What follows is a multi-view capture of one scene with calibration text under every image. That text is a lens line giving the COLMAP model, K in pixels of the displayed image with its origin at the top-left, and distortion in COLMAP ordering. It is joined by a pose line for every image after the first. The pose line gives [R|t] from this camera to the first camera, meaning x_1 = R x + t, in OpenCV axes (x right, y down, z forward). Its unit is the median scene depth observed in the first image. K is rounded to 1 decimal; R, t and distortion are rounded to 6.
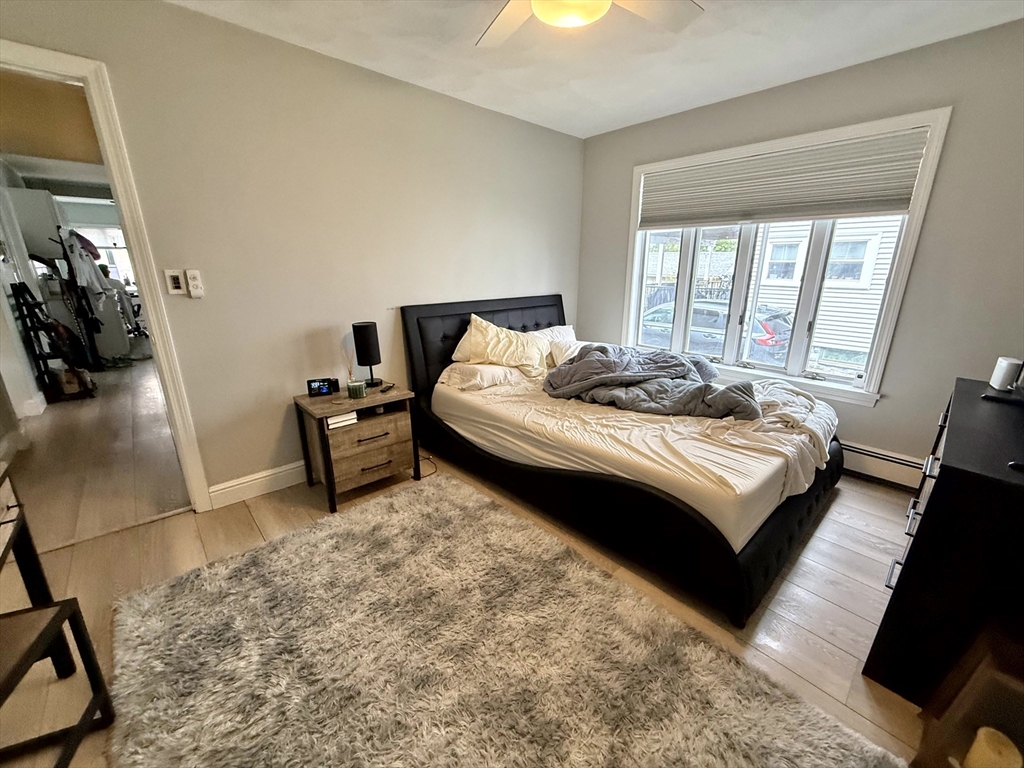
lens RADIAL K [[408.4, 0, 511.6], [0, 408.4, 385.6], [0, 0, 1]] dist [0.000471, 0.000215]
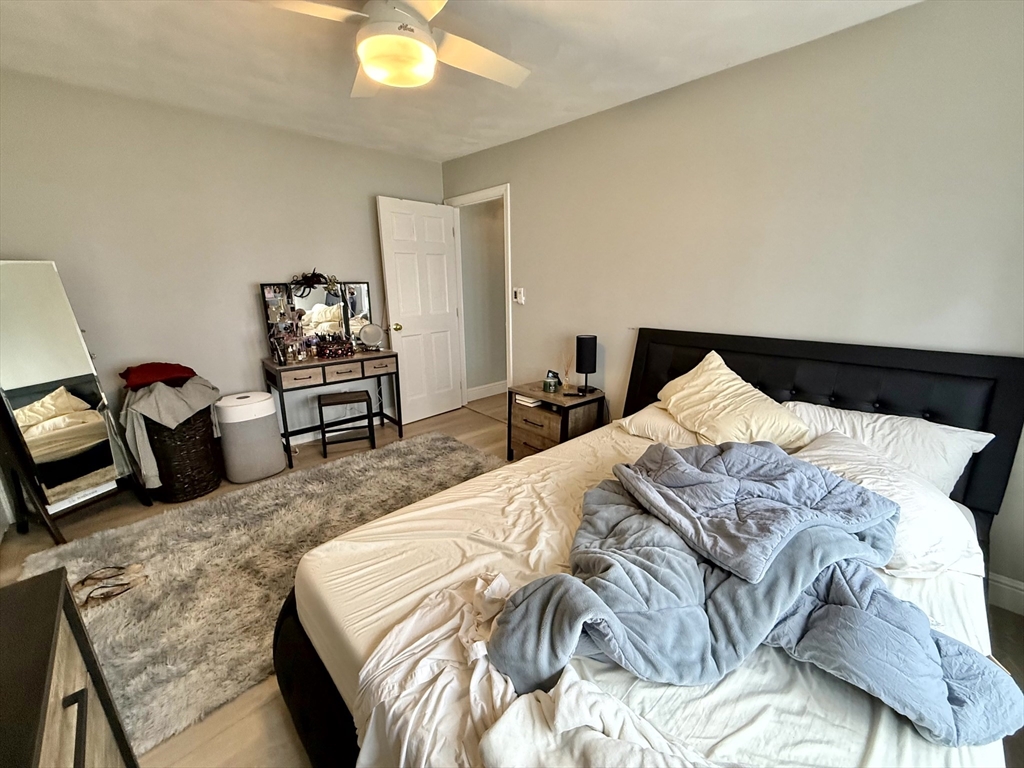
lens RADIAL K [[408.4, 0, 511.6], [0, 408.4, 385.6], [0, 0, 1]] dist [0.000471, 0.000215]
pose [[0.017884, 0.245920, -0.969125, 0.868443], [-0.276348, 0.932738, 0.231587, -0.258862], [0.960891, 0.263674, 0.084640, 0.833459]]
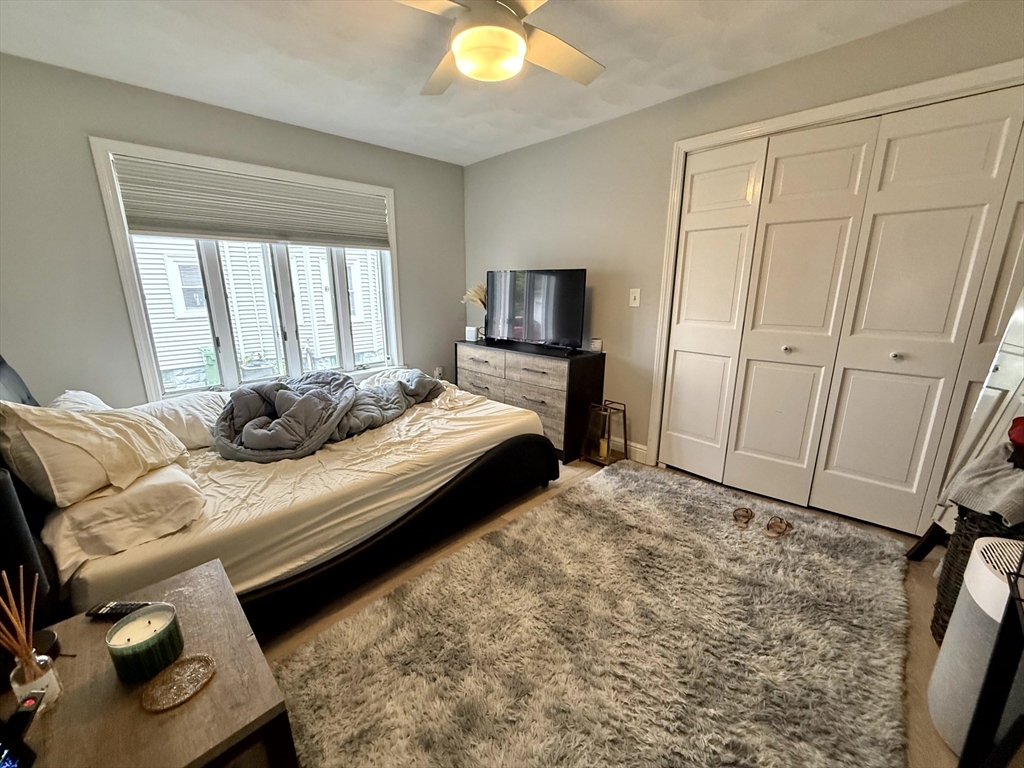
lens RADIAL K [[408.4, 0, 511.6], [0, 408.4, 385.6], [0, 0, 1]] dist [0.000471, 0.000215]
pose [[-0.052499, -0.242746, 0.968668, -0.715814], [0.288973, 0.924813, 0.247417, -0.196182], [-0.955897, 0.292908, 0.021595, 0.684278]]
